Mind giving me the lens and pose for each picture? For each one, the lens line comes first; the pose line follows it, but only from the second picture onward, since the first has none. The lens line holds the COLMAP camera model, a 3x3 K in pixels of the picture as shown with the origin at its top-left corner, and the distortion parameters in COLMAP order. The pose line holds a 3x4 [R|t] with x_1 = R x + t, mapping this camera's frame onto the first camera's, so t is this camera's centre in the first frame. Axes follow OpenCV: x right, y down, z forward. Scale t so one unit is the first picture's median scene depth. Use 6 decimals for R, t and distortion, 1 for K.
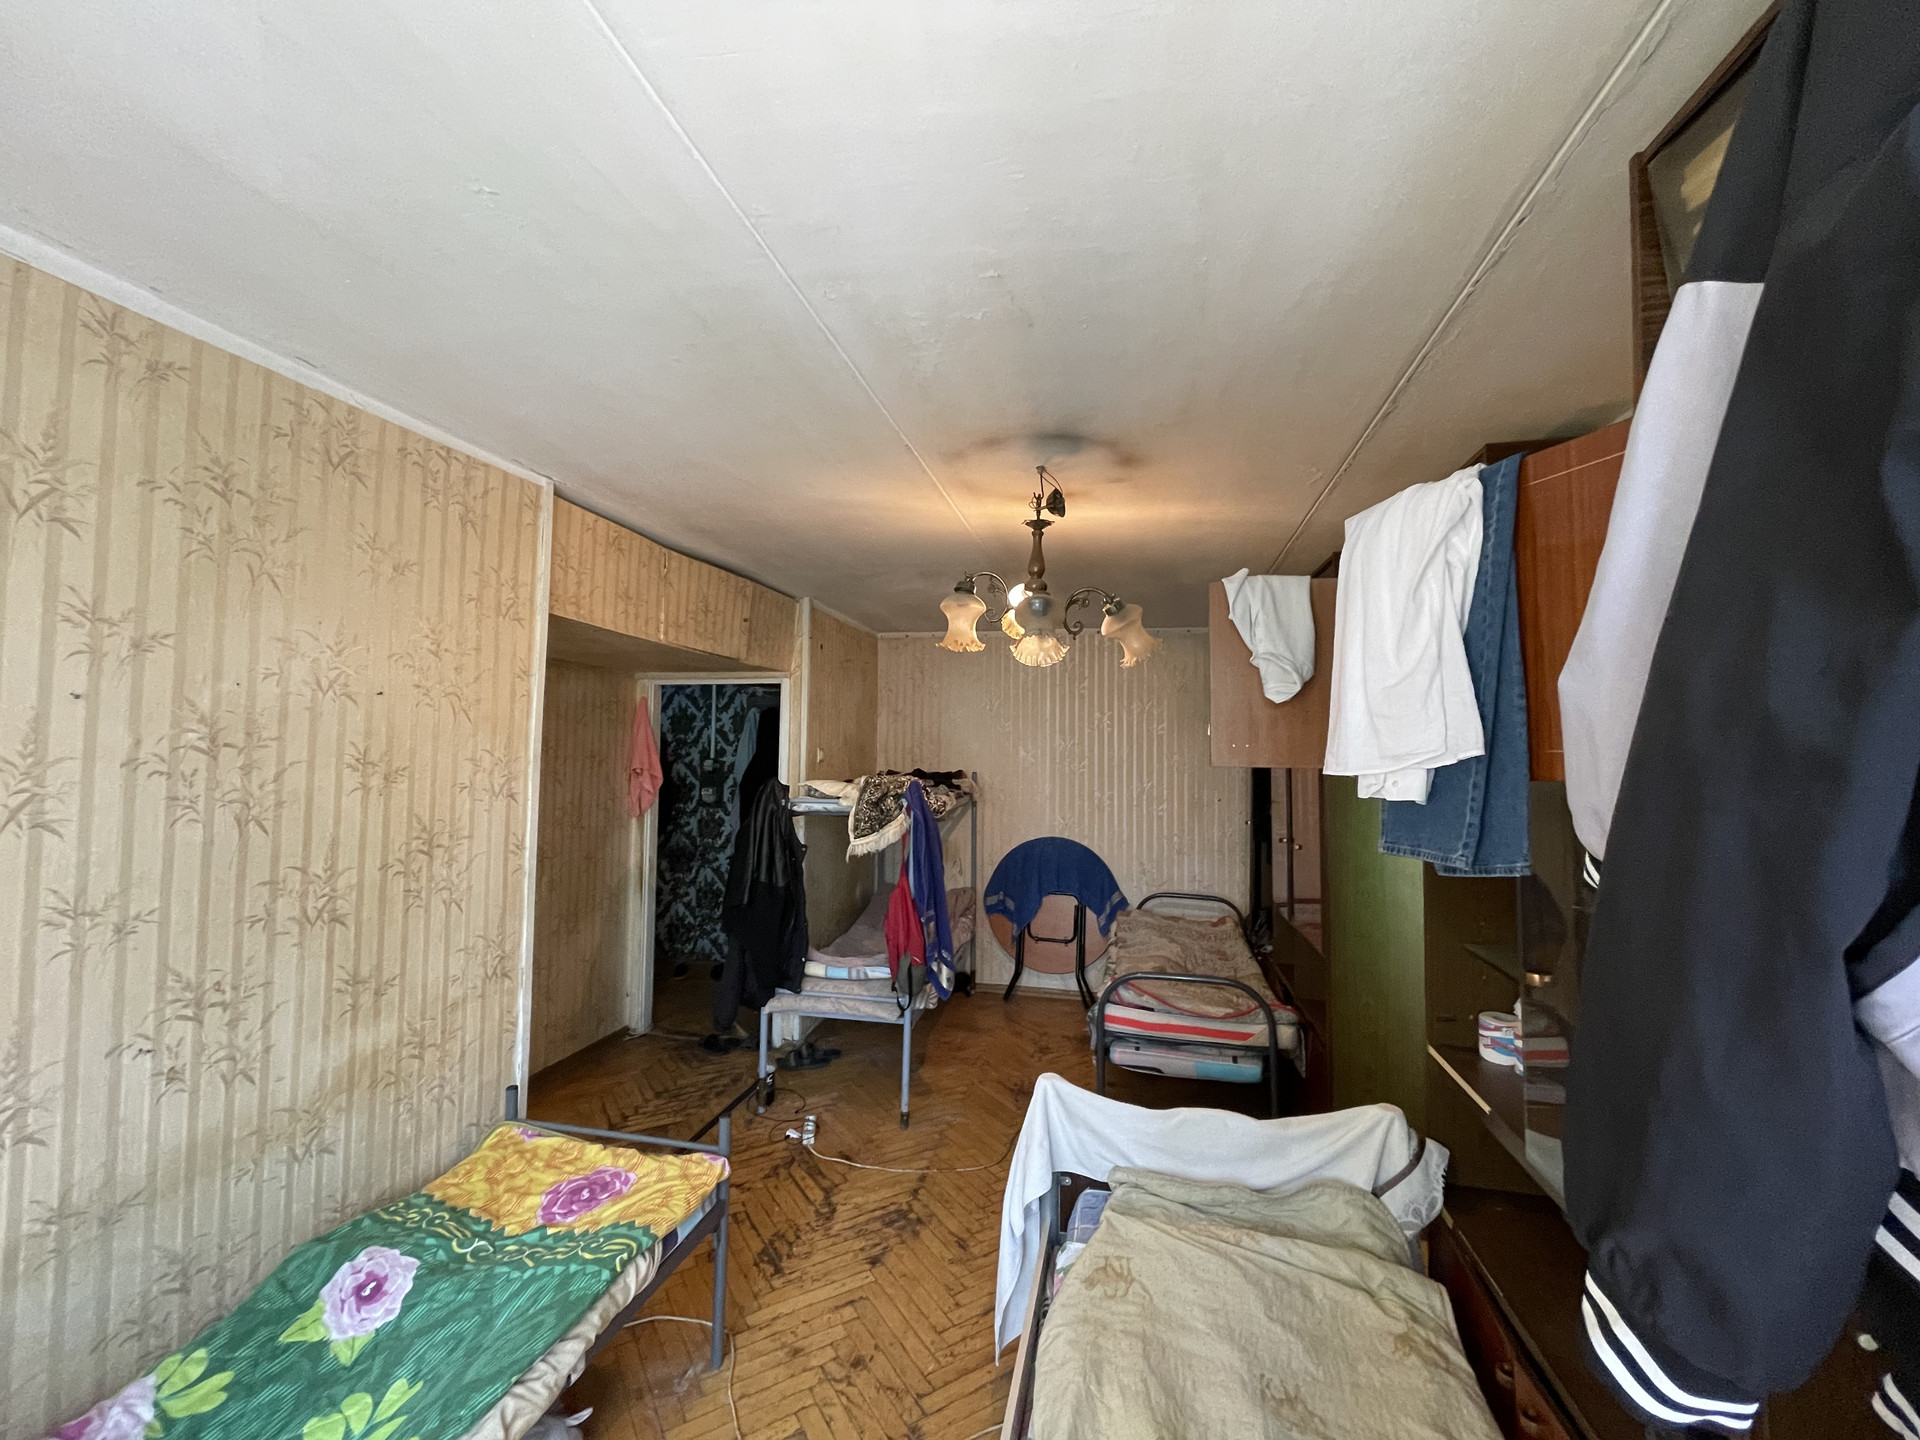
lens RADIAL K [[773.1, 0, 966.6], [0, 773.1, 710.8], [0, 0, 1]] dist [-0.003178, 0.000489]
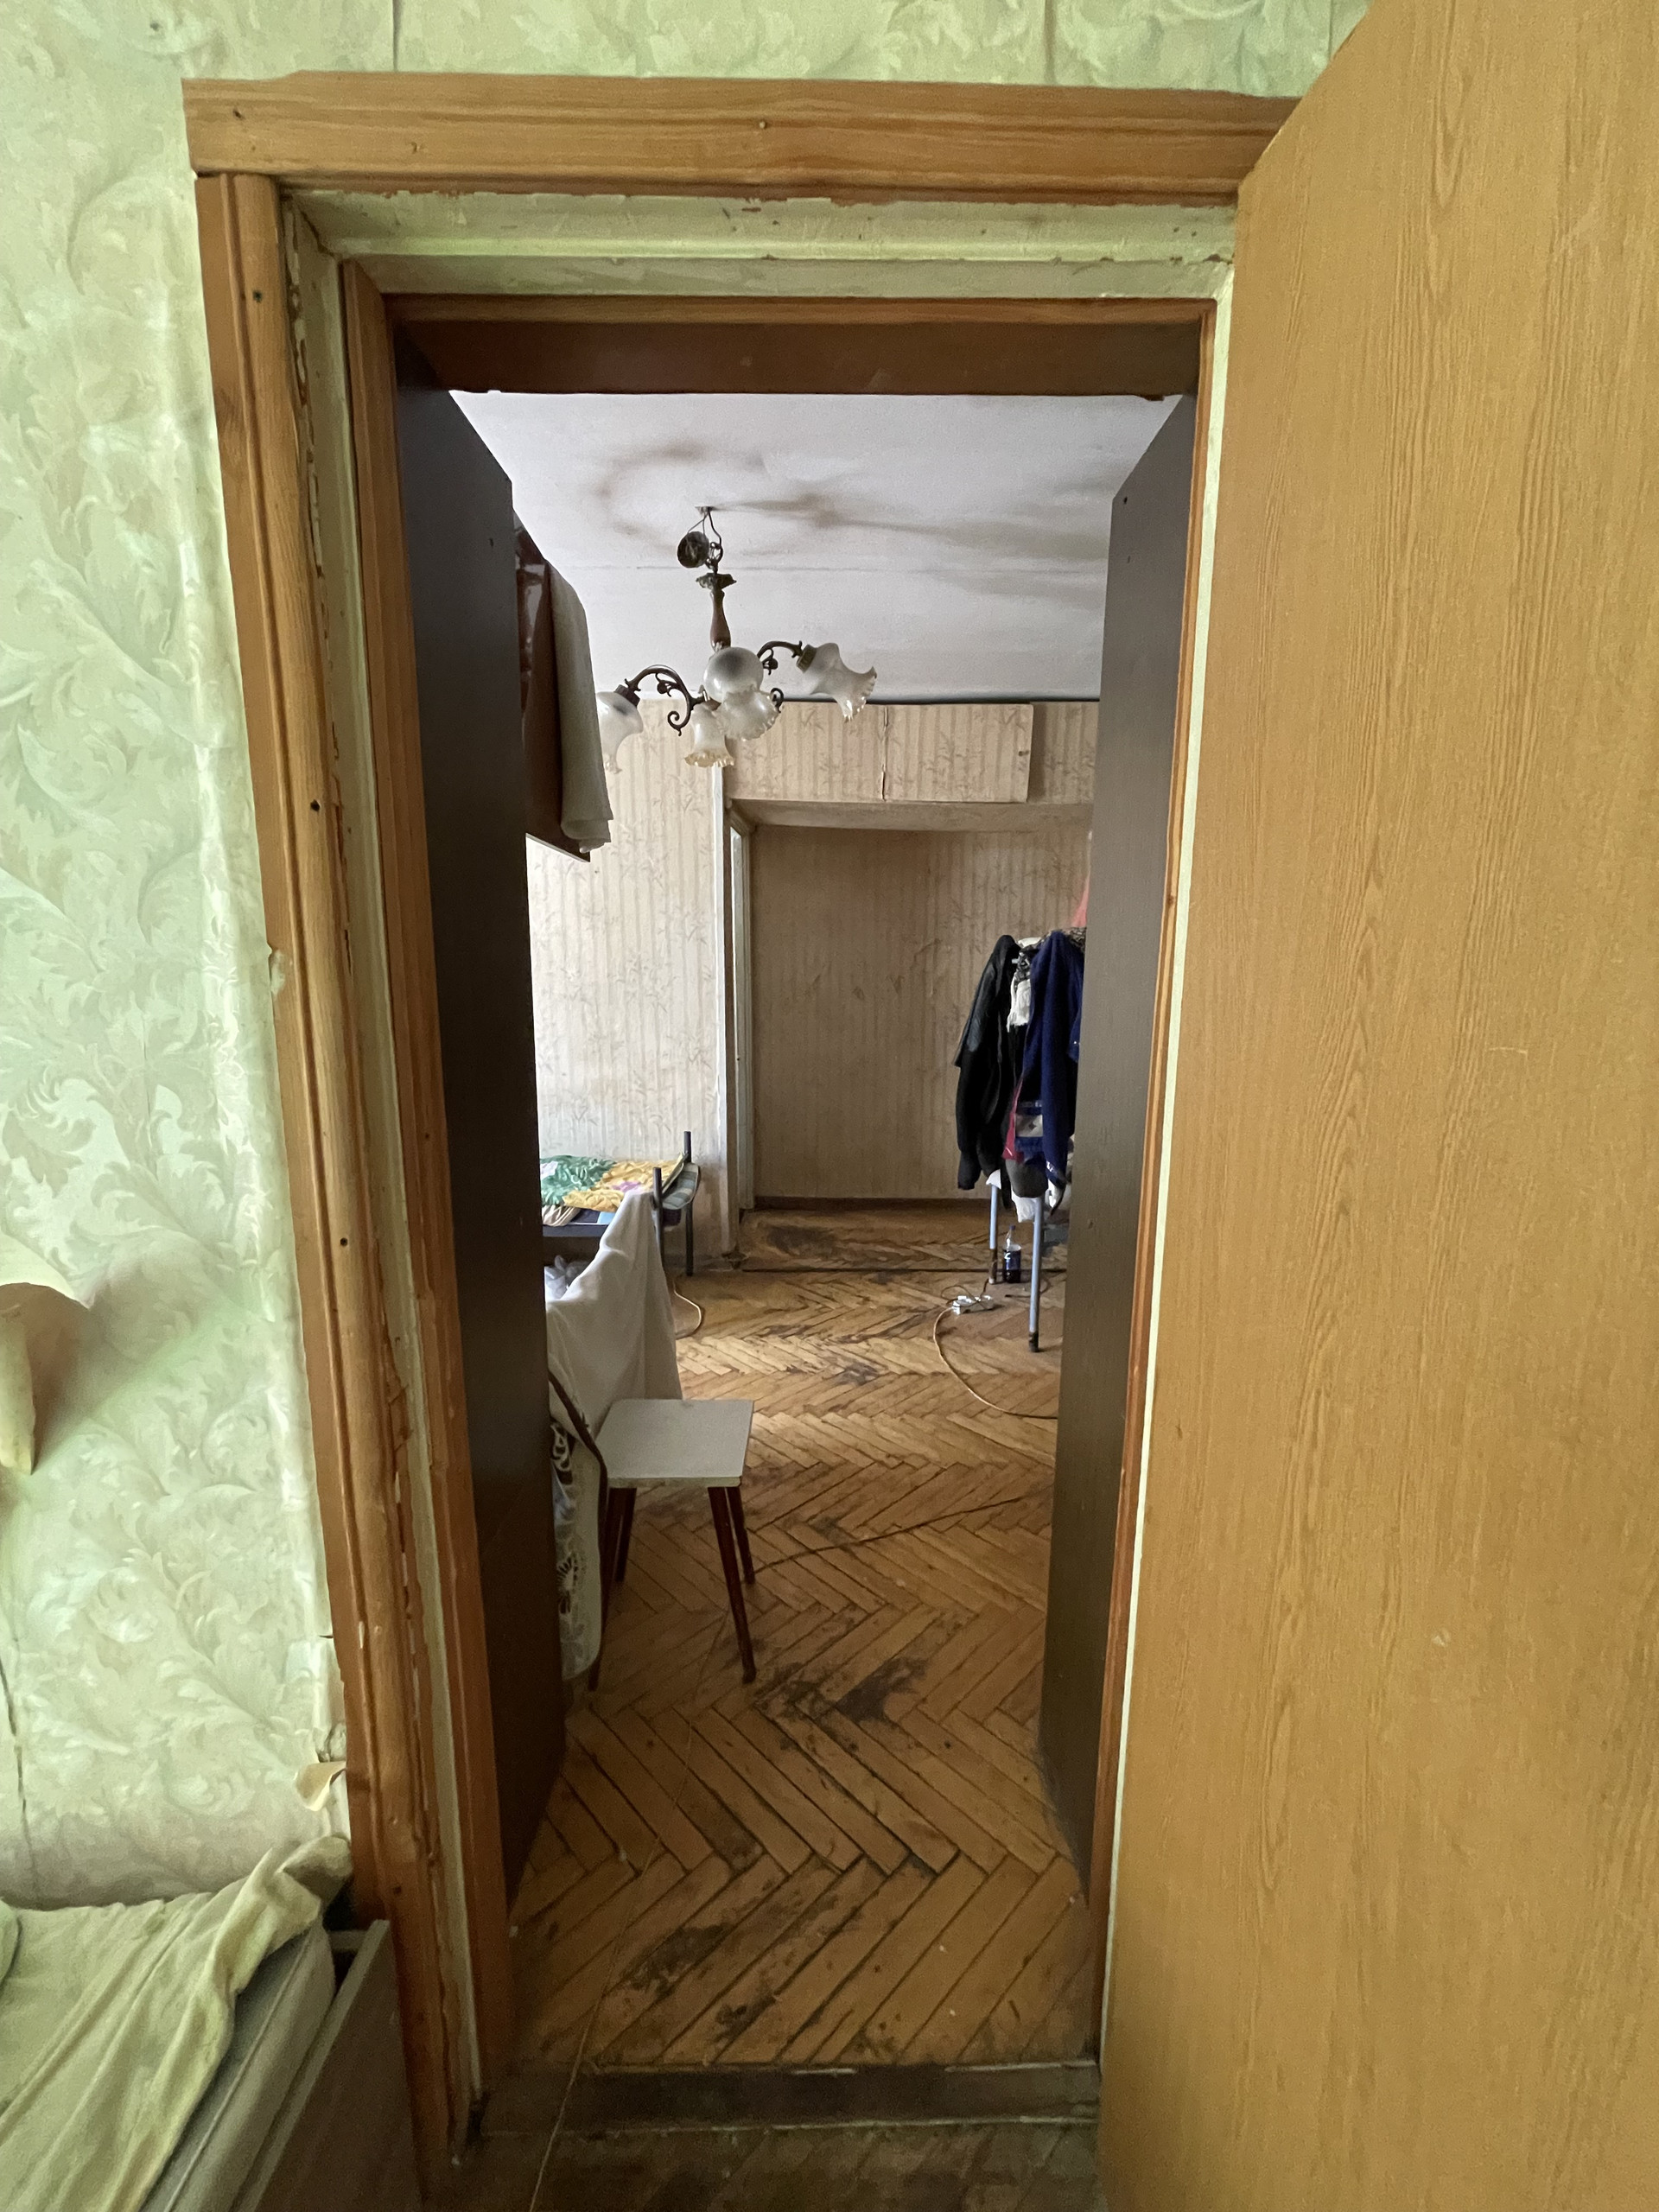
lens RADIAL K [[890.6, 0, 835.7], [0, 890.6, 1100.4], [0, 0, 1]] dist [-0.003178, 0.000489]
pose [[0.225593, 0.150966, -0.962454, 1.133598], [0.049008, 0.984911, 0.165976, 0.148473], [0.972988, -0.084611, 0.214791, 0.899295]]
